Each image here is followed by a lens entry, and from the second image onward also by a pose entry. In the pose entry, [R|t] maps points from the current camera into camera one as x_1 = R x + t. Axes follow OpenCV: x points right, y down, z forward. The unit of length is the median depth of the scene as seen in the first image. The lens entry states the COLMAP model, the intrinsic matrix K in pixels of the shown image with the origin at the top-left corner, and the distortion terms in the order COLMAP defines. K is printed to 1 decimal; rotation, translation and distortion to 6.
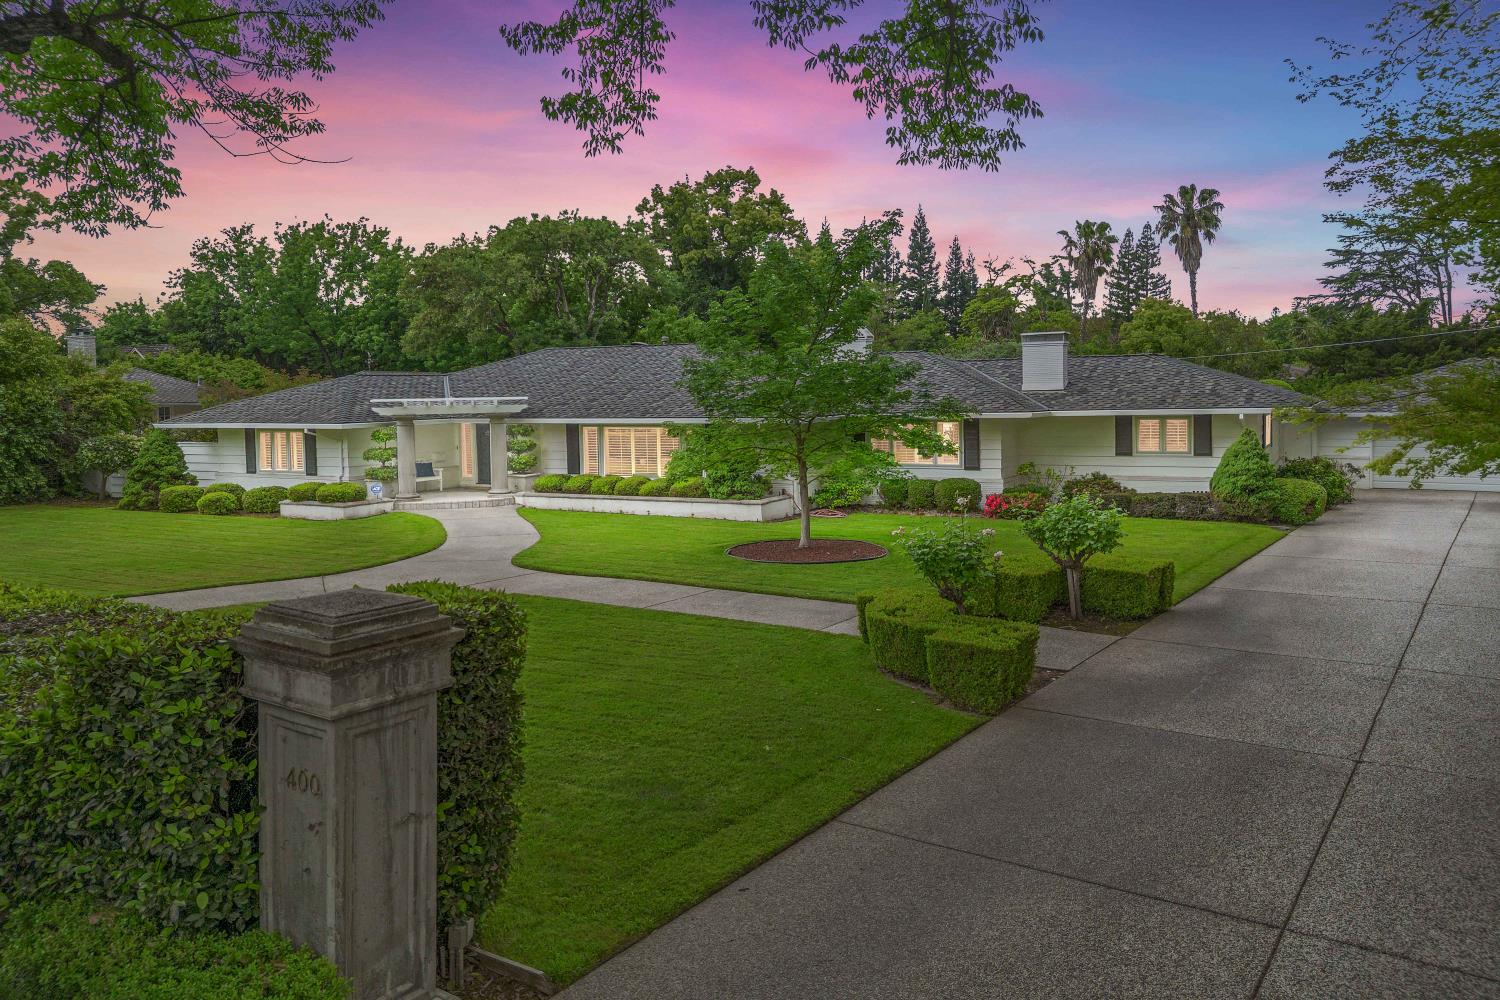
lens RADIAL K [[1098.1, 0, 752.1], [0, 1098.1, 393.2], [0, 0, 1]] dist [0.032503, -0.002410]
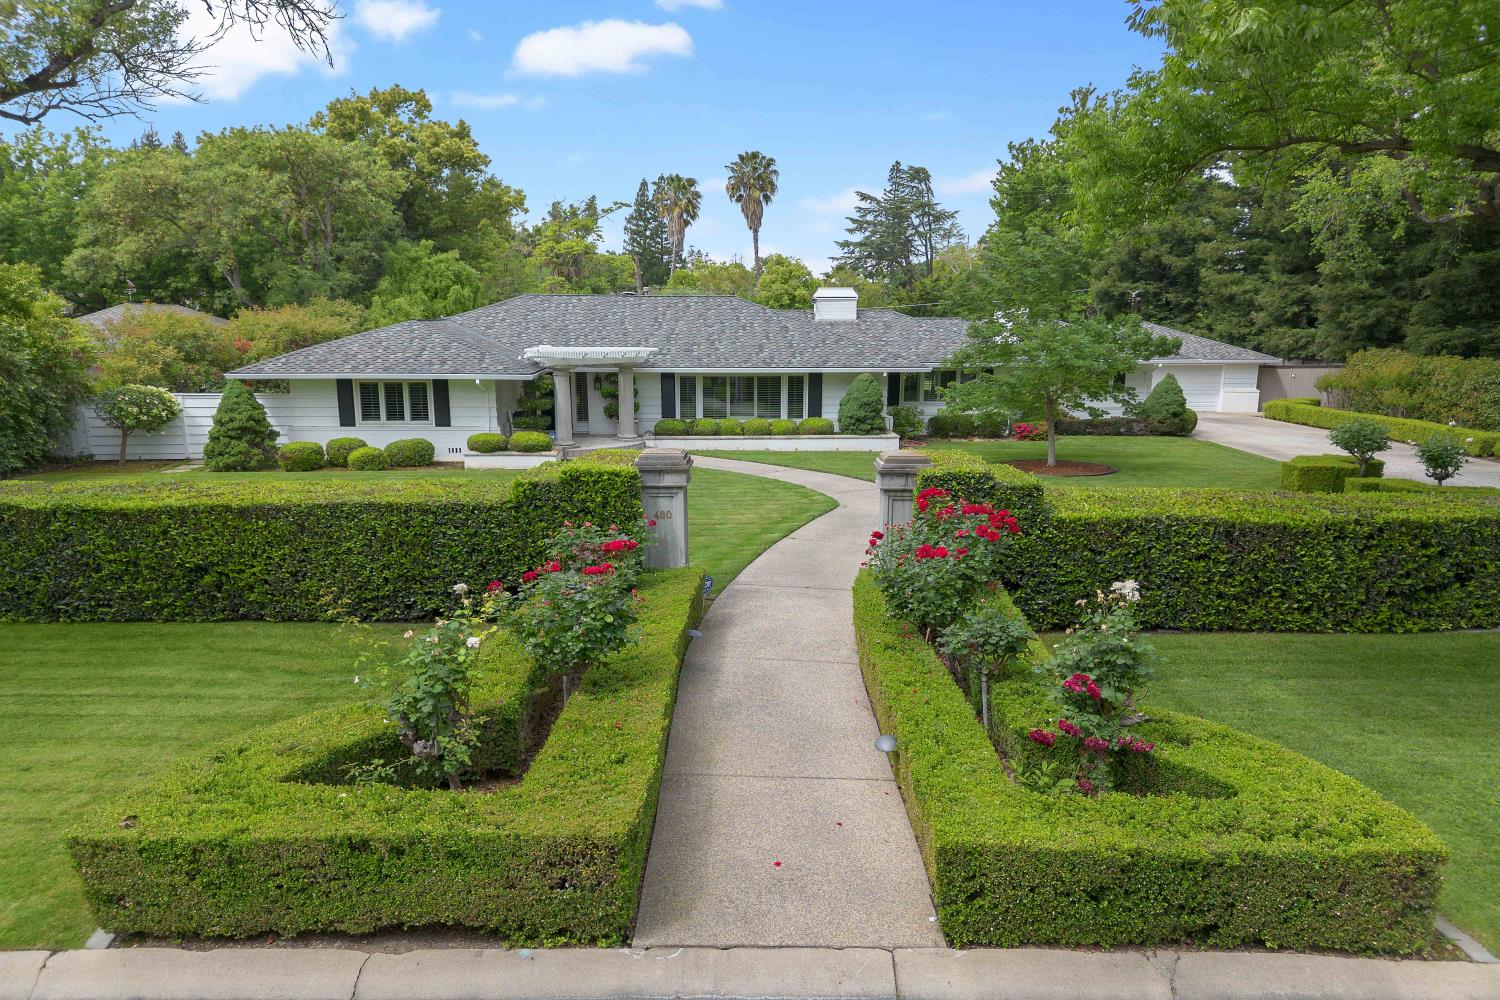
lens RADIAL K [[1085.8, 0, 750.0], [0, 1085.8, 500.0], [0, 0, 1]] dist [0.056553, -0.106534]
pose [[0.843549, -0.068824, 0.532624, -0.679227], [-0.015636, 0.988187, 0.152454, -0.012105], [-0.536825, -0.136931, 0.832508, 0.045349]]
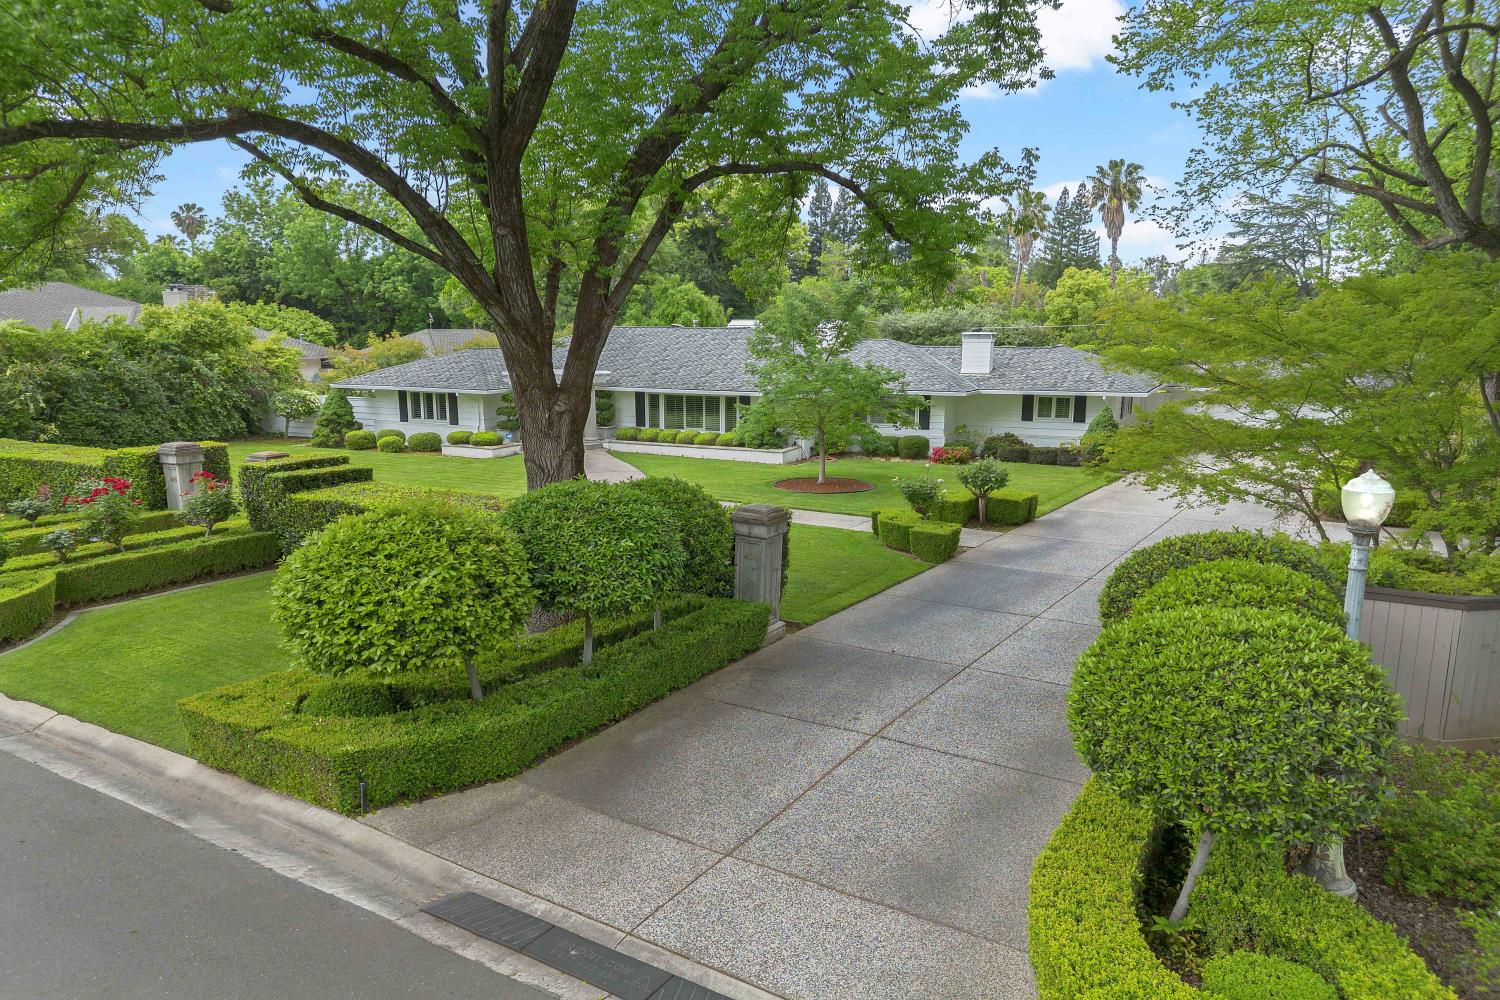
lens RADIAL K [[1085.8, 0, 750.0], [0, 1085.8, 500.0], [0, 0, 1]] dist [0.056553, -0.106534]
pose [[0.998514, 0.010239, 0.053519, -0.097237], [-0.018914, 0.986246, 0.164197, -0.064546], [-0.051101, -0.164966, 0.984975, -0.387218]]
